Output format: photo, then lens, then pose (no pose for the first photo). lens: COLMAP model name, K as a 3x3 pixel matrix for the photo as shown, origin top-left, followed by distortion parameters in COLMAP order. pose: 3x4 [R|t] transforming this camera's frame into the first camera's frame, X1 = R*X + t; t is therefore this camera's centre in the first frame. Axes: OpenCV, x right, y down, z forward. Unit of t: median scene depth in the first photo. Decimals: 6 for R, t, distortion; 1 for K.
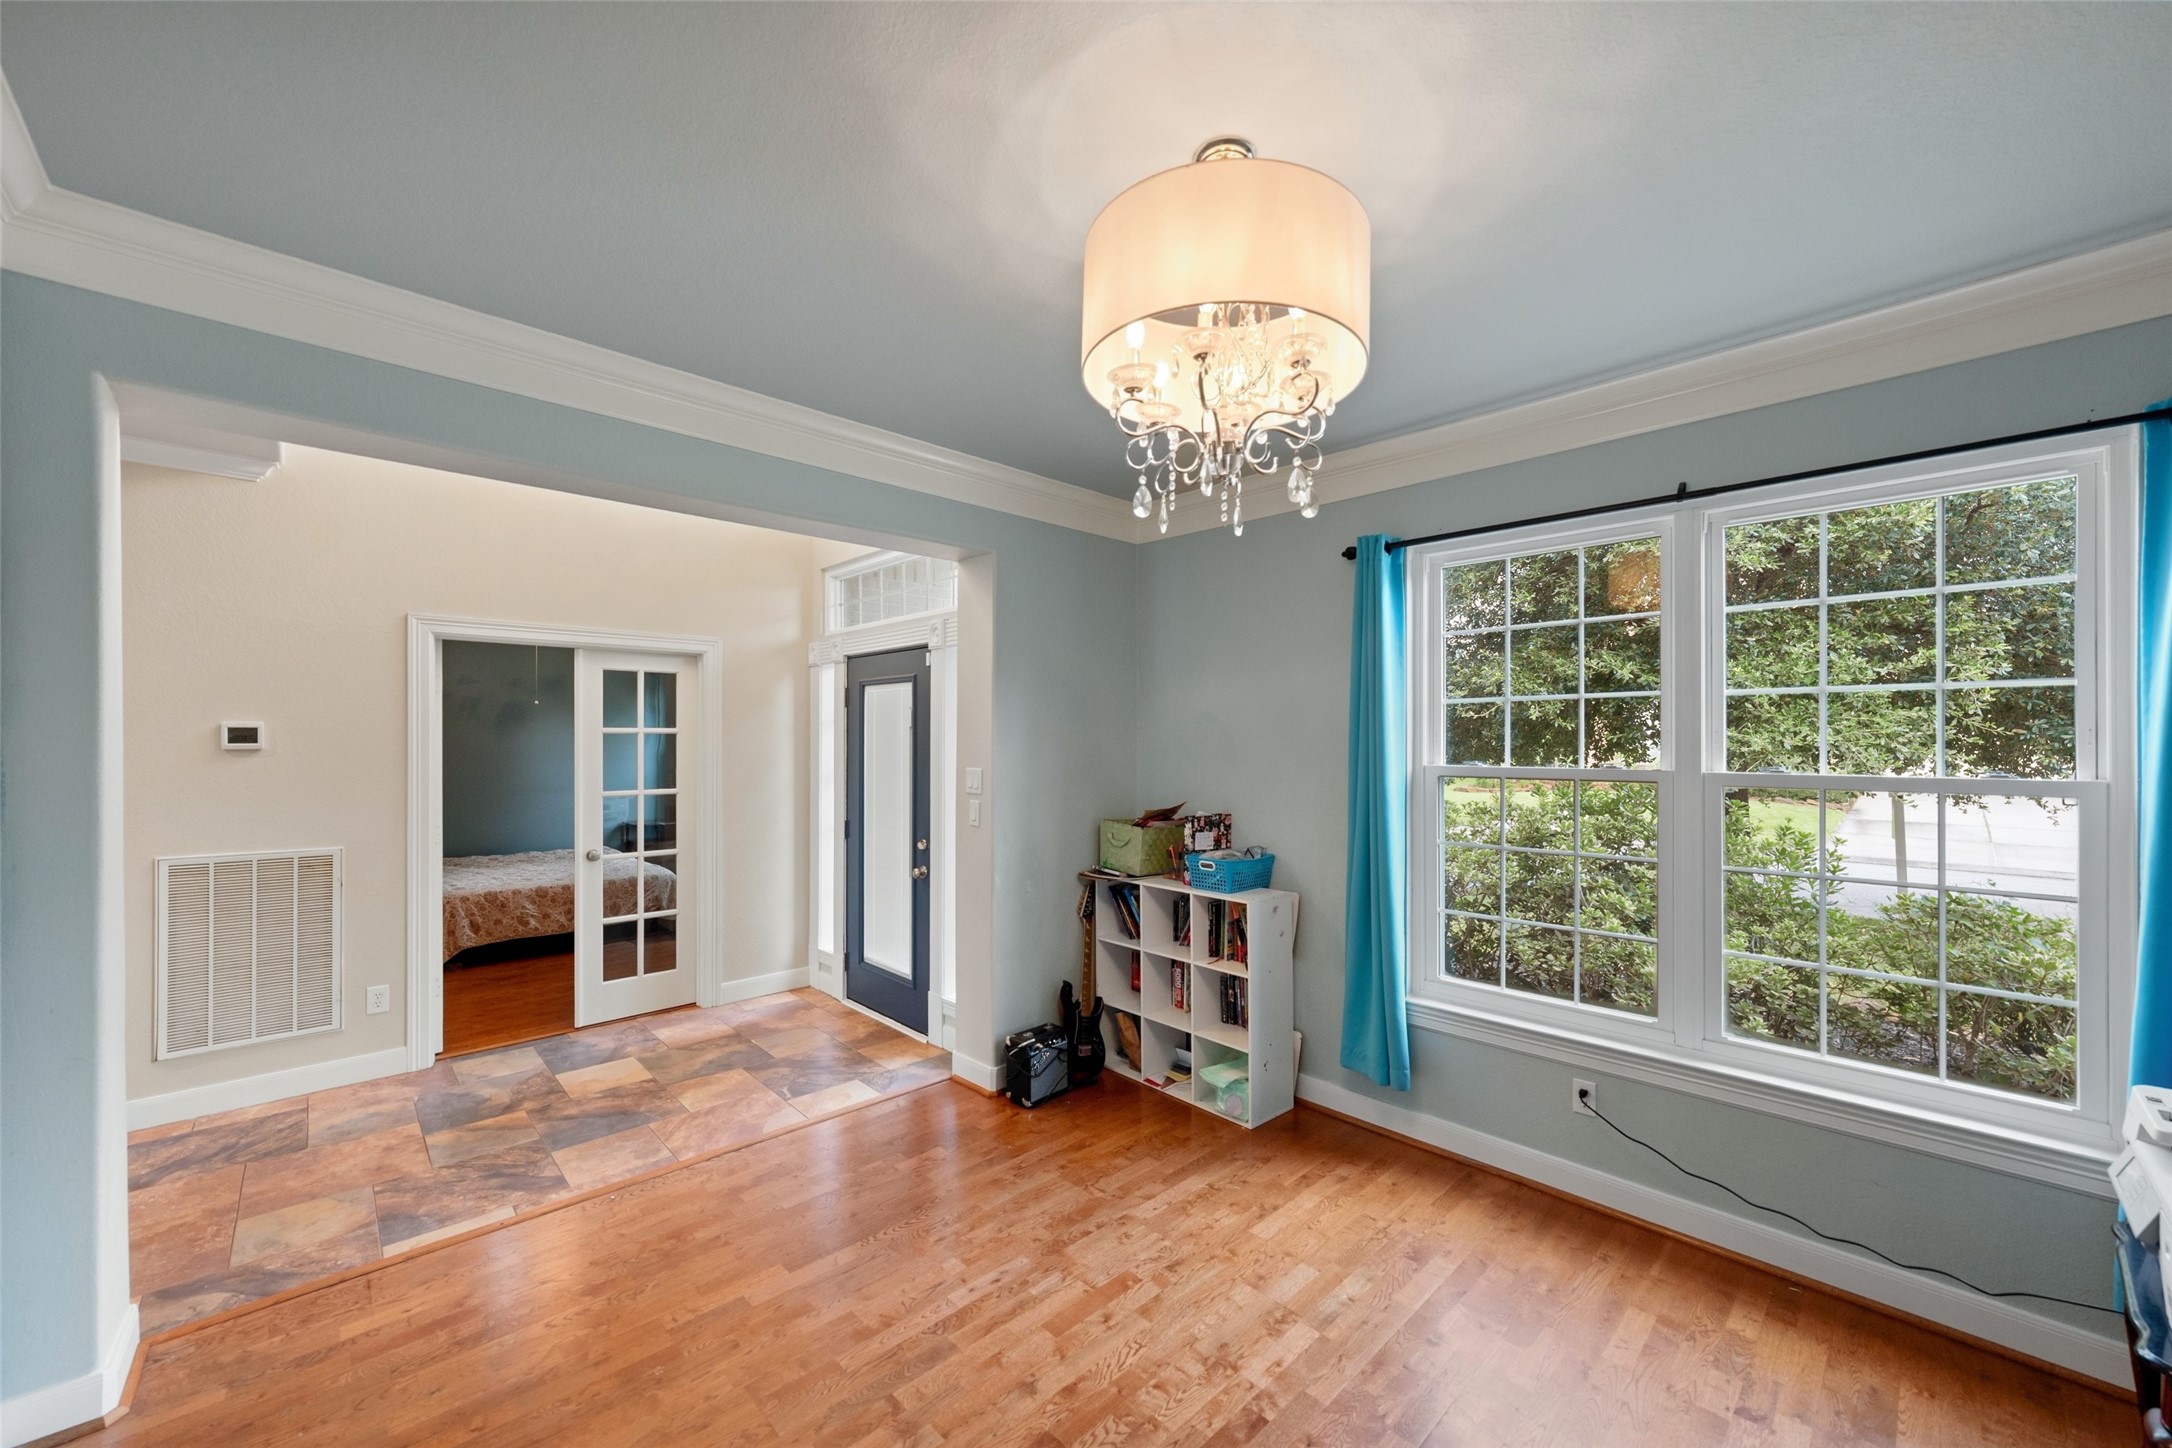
lens RADIAL K [[828.4, 0, 1066.0], [0, 828.4, 734.0], [0, 0, 1]] dist [-0.002658, -0.000198]
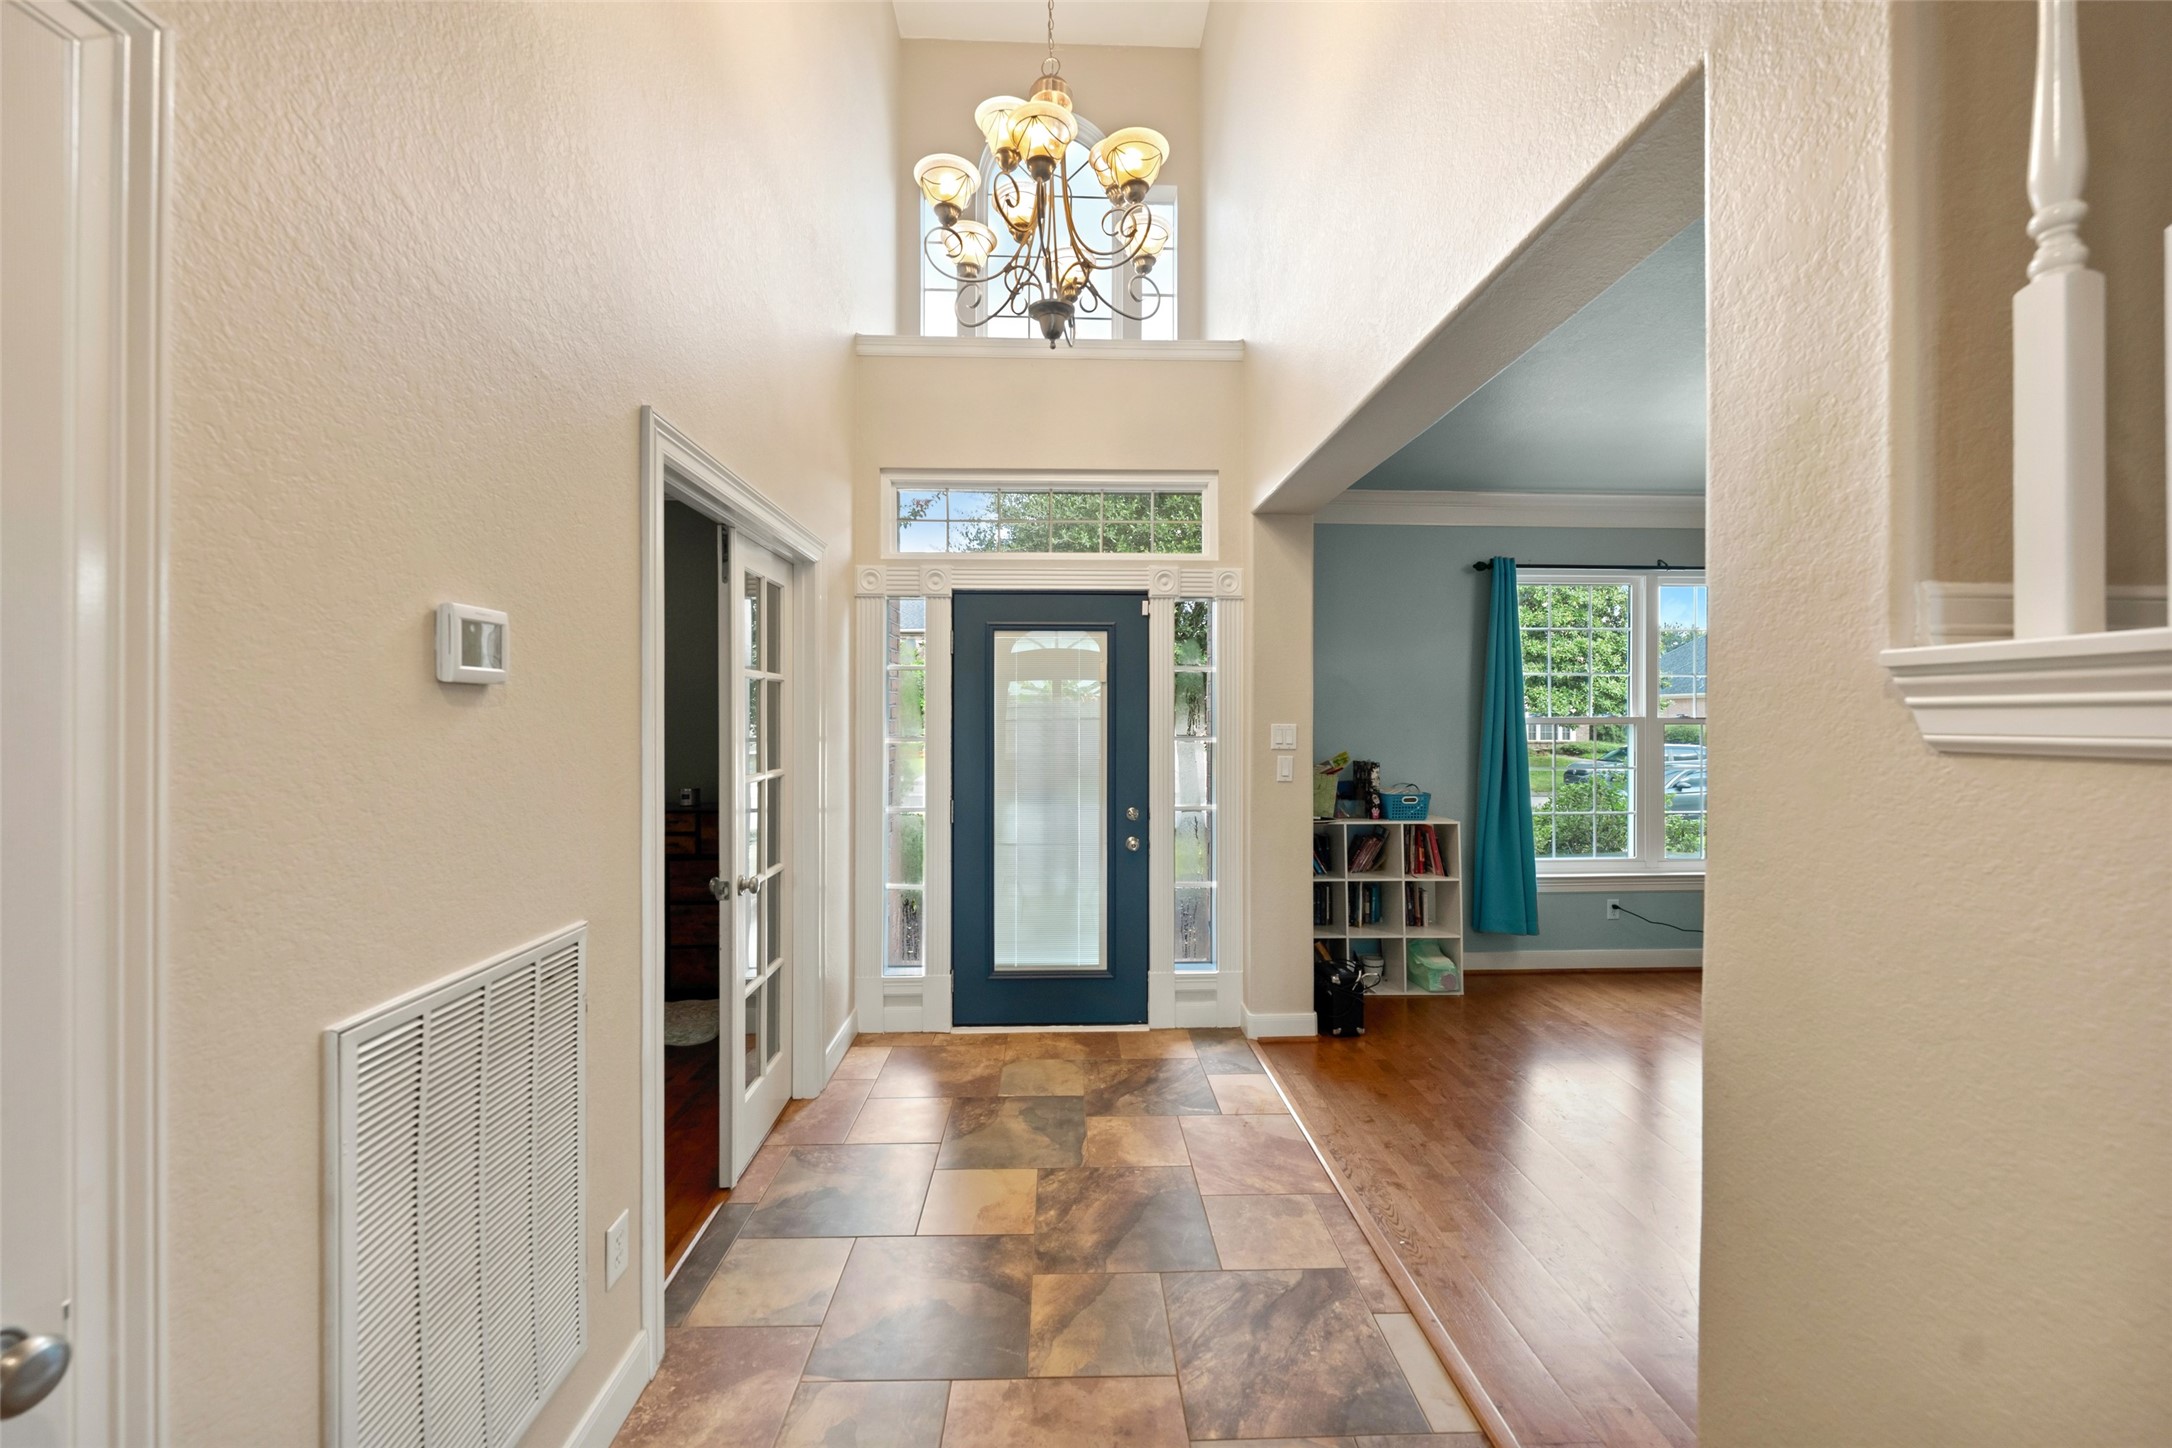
lens RADIAL K [[828.4, 0, 1068.8], [0, 828.4, 716.1], [0, 0, 1]] dist [-0.002658, -0.000198]
pose [[0.661629, -0.000473, 0.749832, -1.008654], [-0.002521, 0.999993, 0.002854, 0.028770], [-0.749828, -0.003779, 0.661623, 0.519036]]
